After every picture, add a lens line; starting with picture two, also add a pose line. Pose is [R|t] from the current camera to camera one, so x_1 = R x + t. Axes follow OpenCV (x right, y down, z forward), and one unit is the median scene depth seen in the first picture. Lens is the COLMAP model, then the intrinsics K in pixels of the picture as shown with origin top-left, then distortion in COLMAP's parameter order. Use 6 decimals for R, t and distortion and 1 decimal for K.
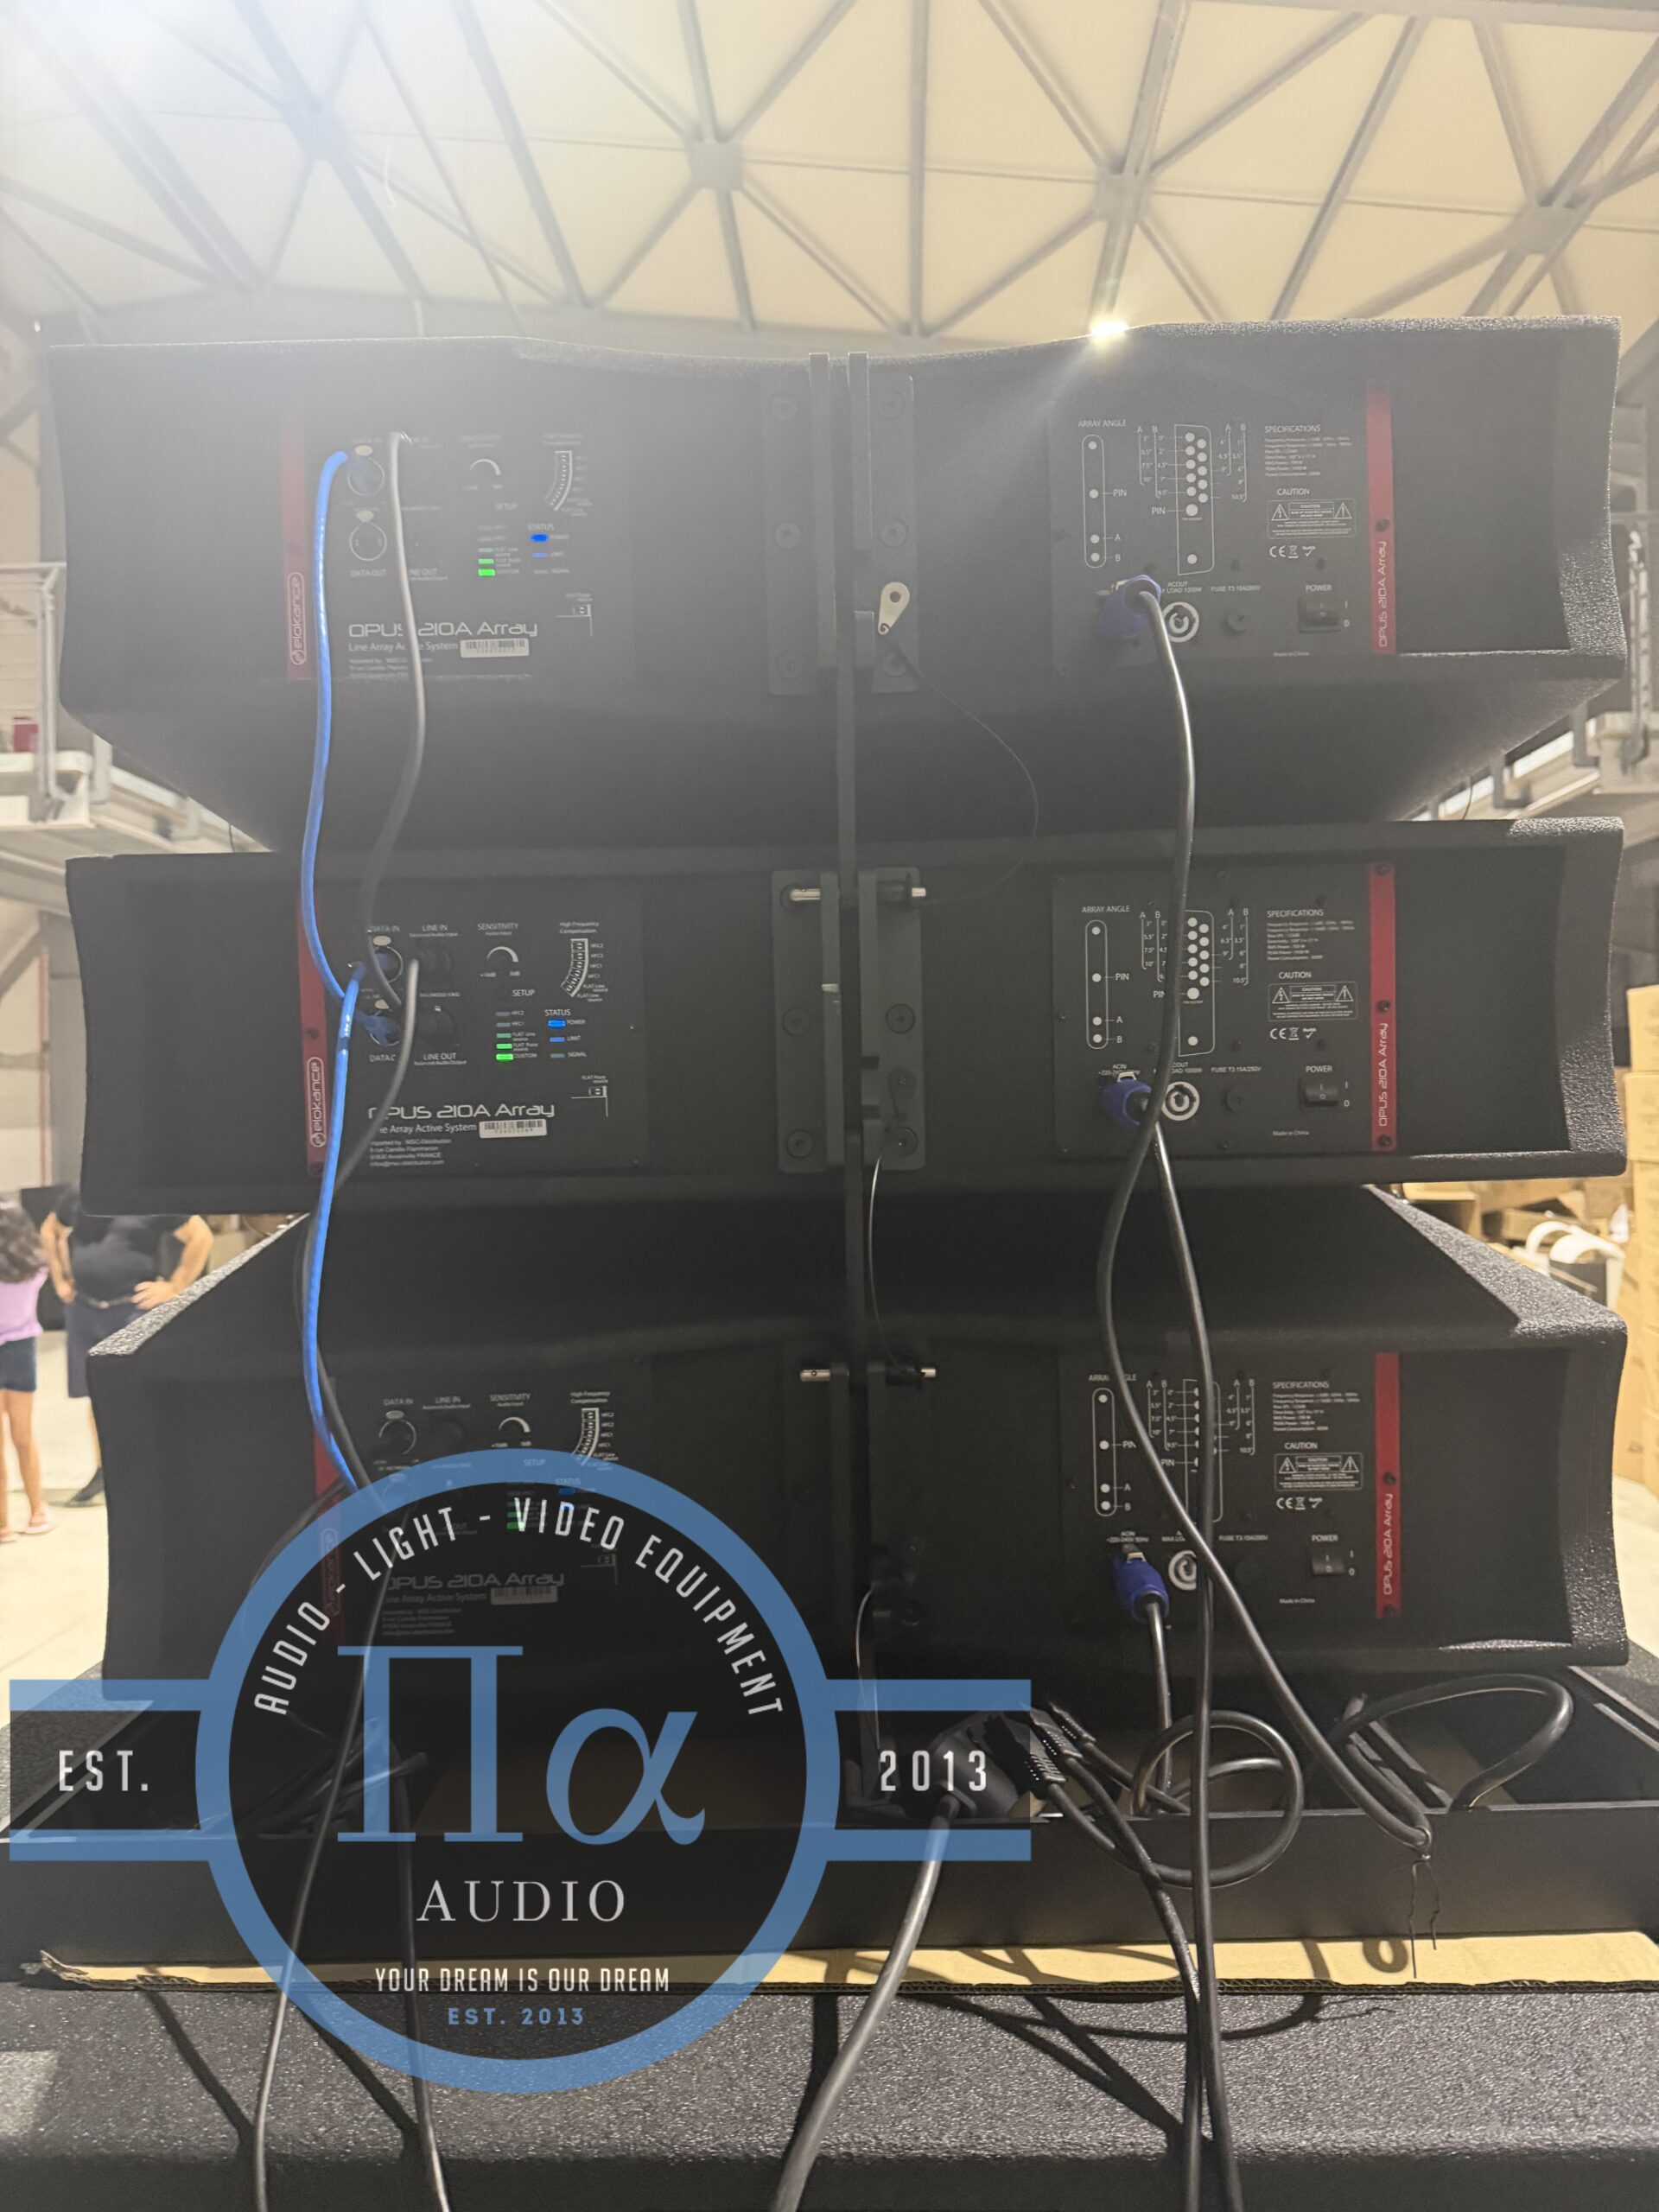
lens RADIAL K [[1588.7, 0, 805.1], [0, 1588.7, 1106.7], [0, 0, 1]] dist [0.005232, -0.025738]
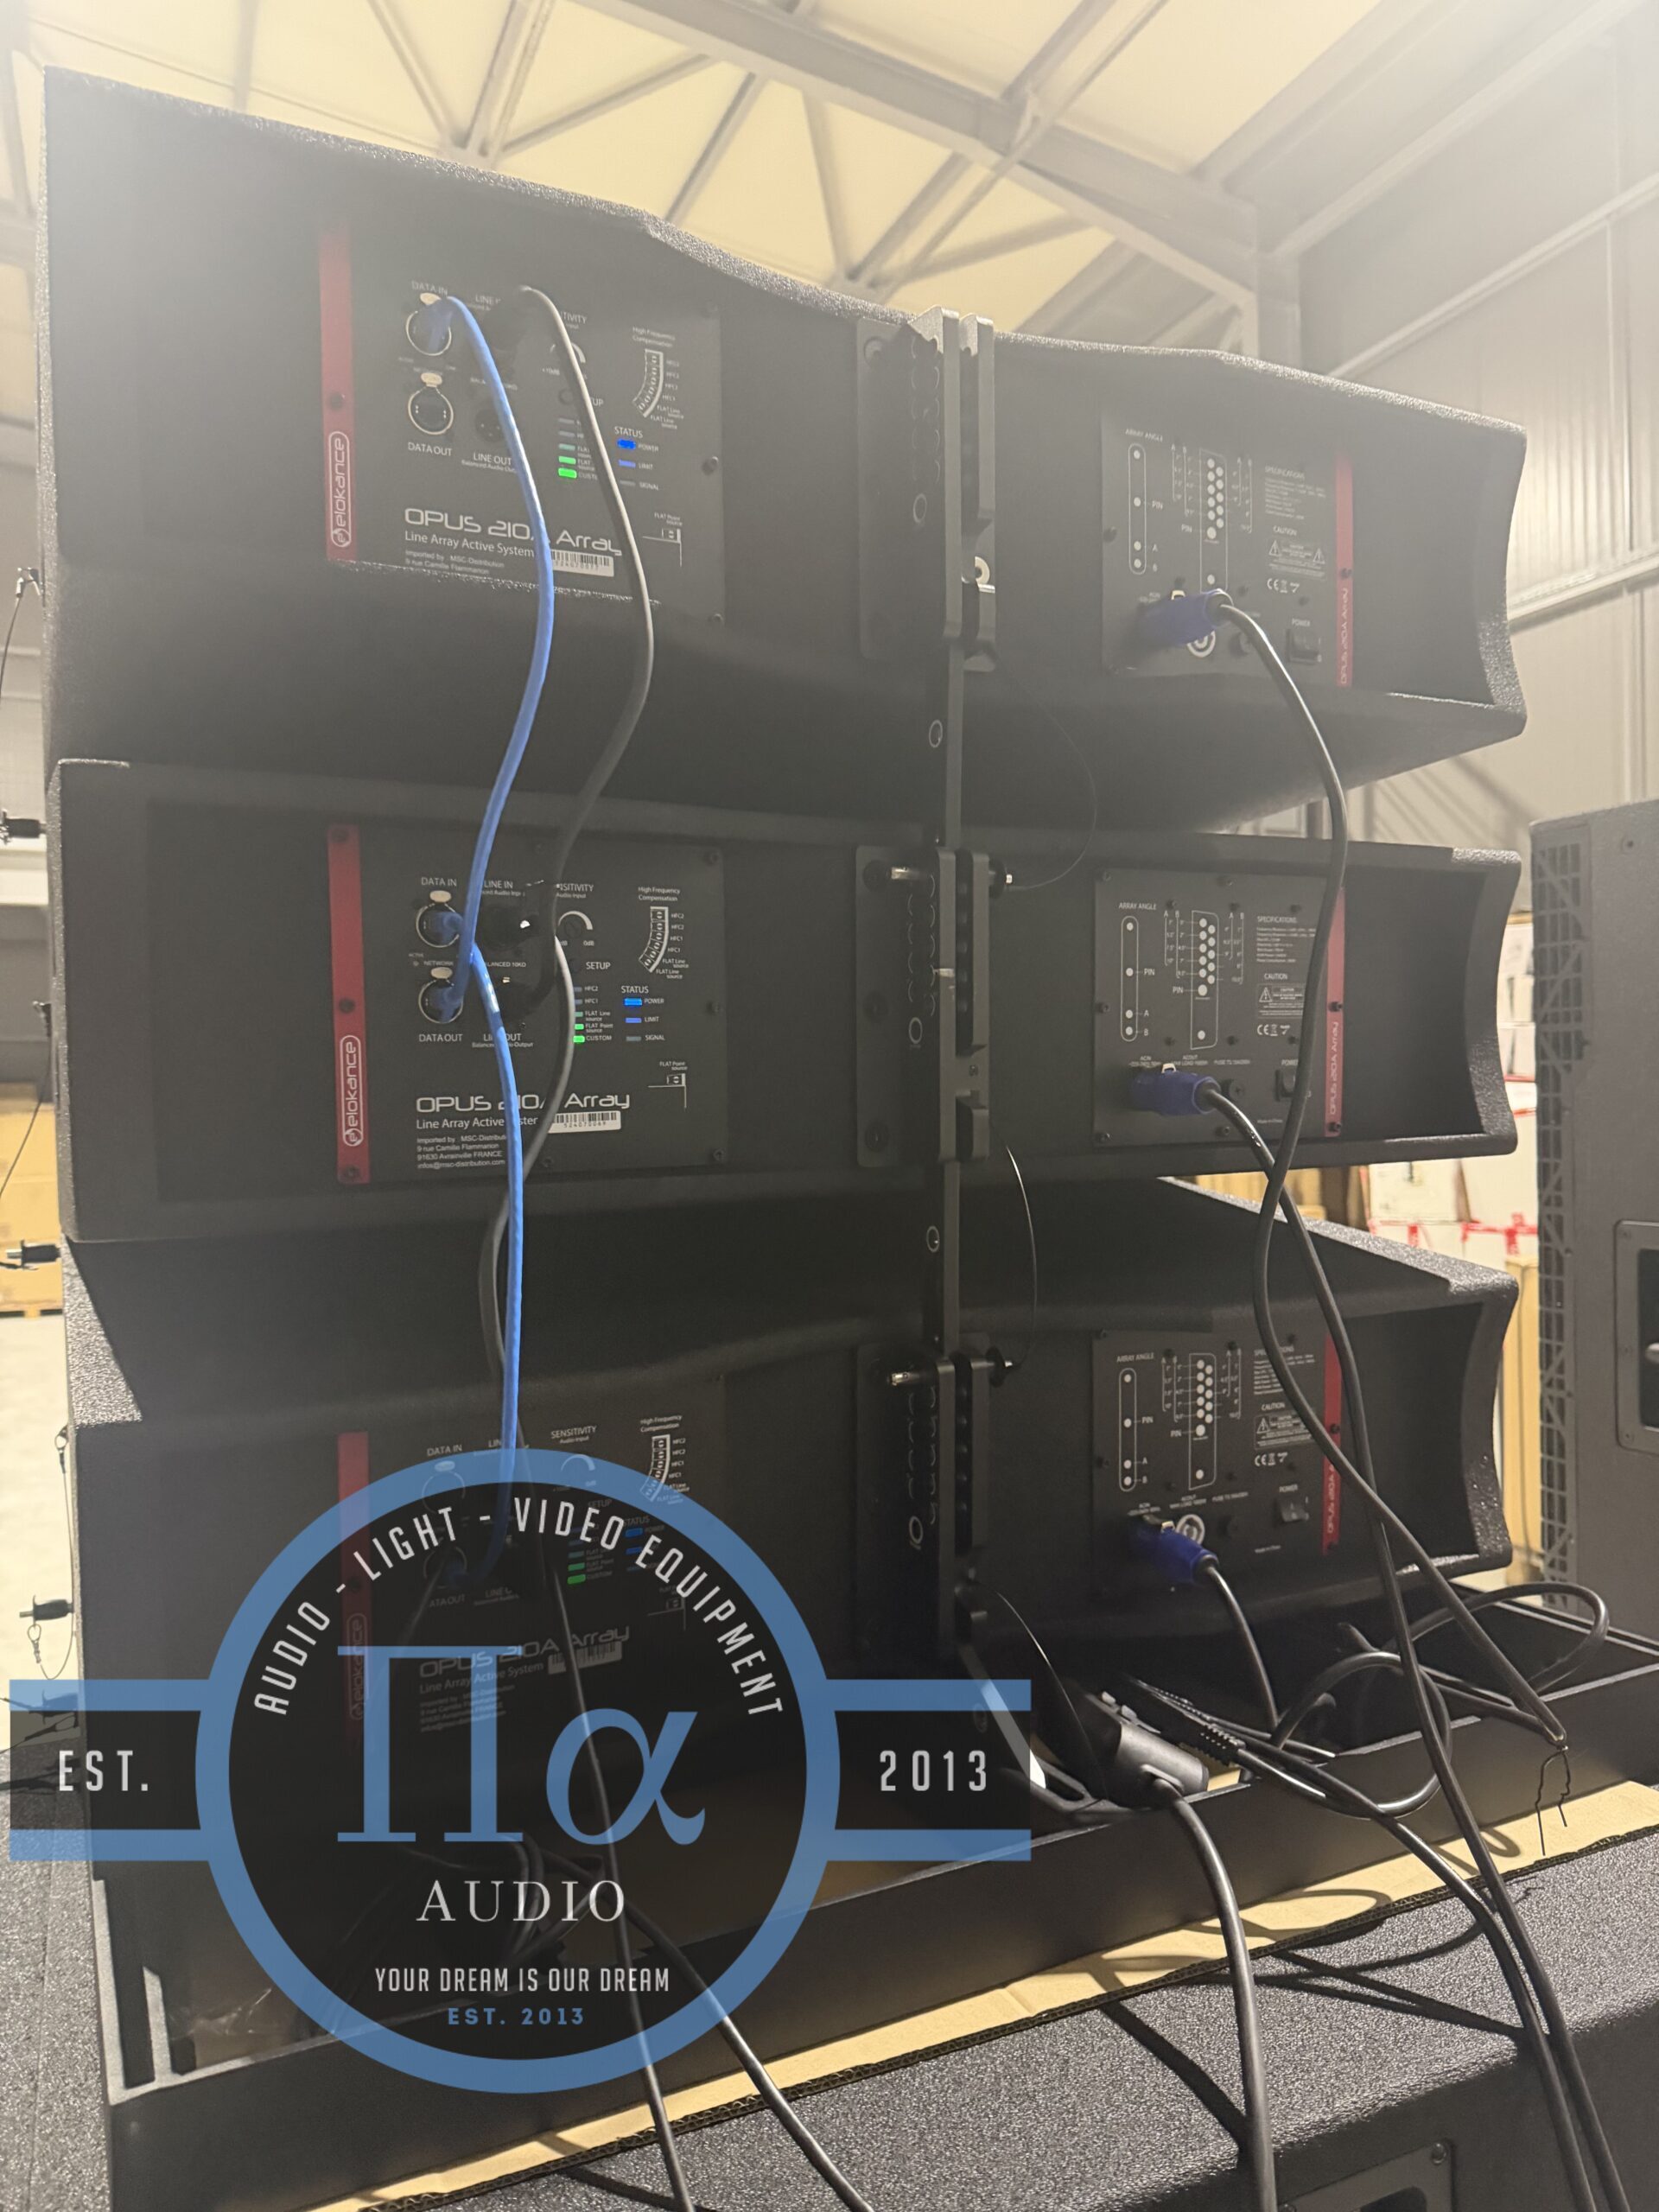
lens RADIAL K [[1588.7, 0, 840.2], [0, 1588.7, 1114.6], [0, 0, 1]] dist [0.005232, -0.025738]
pose [[0.890295, -0.004916, 0.455358, -0.455017], [0.000627, 0.999954, 0.009568, 0.001523], [-0.455385, -0.008233, 0.890257, 0.165233]]
